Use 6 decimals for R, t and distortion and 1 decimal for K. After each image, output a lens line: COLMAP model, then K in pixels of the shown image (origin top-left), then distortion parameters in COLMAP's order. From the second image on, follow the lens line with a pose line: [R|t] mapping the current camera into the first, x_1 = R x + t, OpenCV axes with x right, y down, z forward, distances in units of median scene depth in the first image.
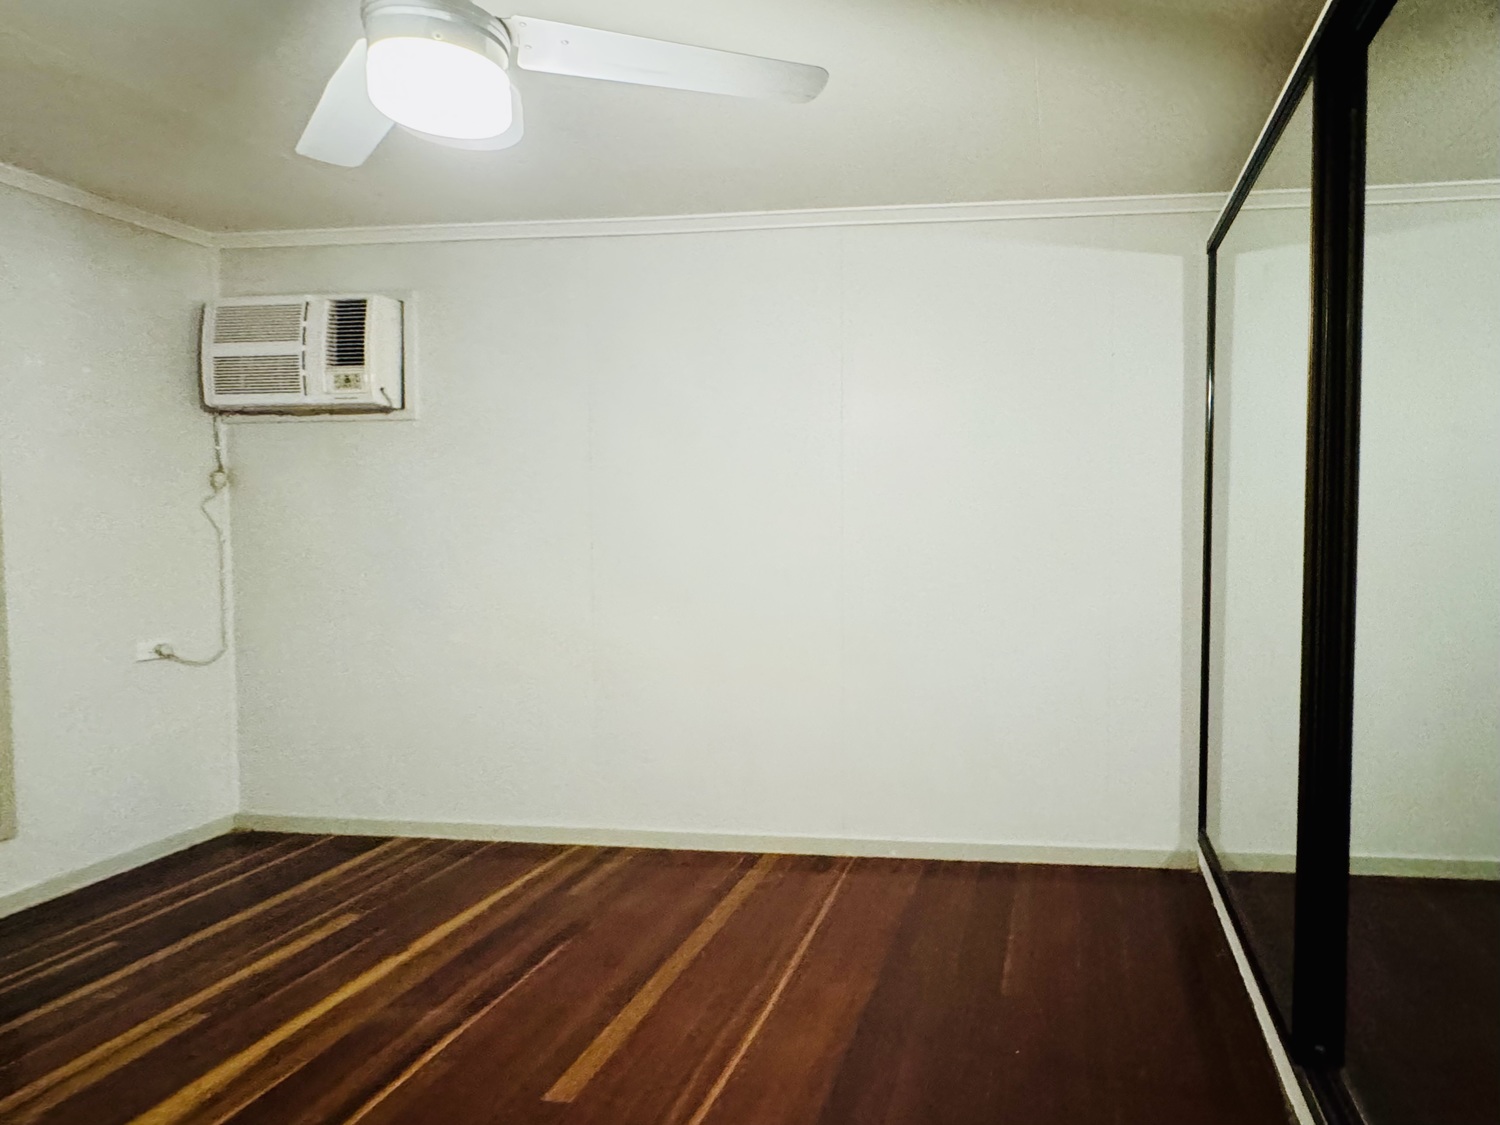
lens RADIAL K [[746.4, 0, 749.9], [0, 746.4, 554.2], [0, 0, 1]] dist [-0.004630, -0.000313]
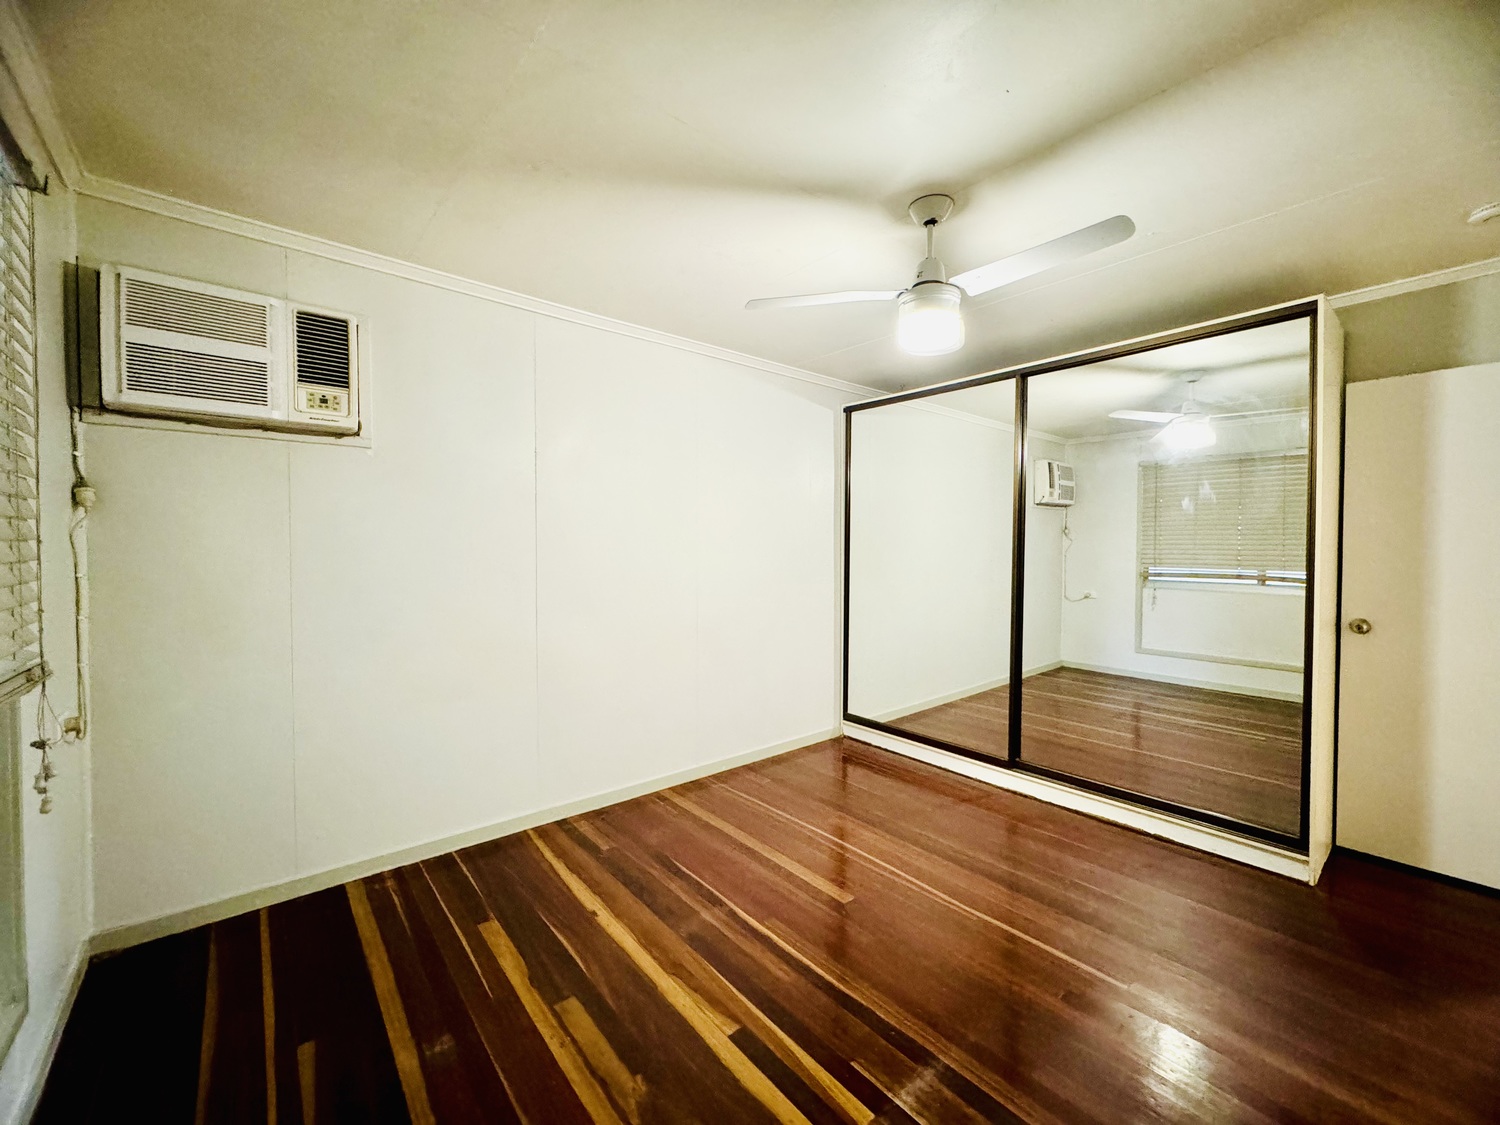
lens RADIAL K [[596.1, 0, 749.3], [0, 596.1, 558.8], [0, 0, 1]] dist [-0.001358, -0.000209]
pose [[0.705698, -0.012803, 0.708397, -0.695197], [0.030807, 0.999446, -0.012627, -0.008466], [-0.707843, 0.030734, 0.705701, 0.098092]]
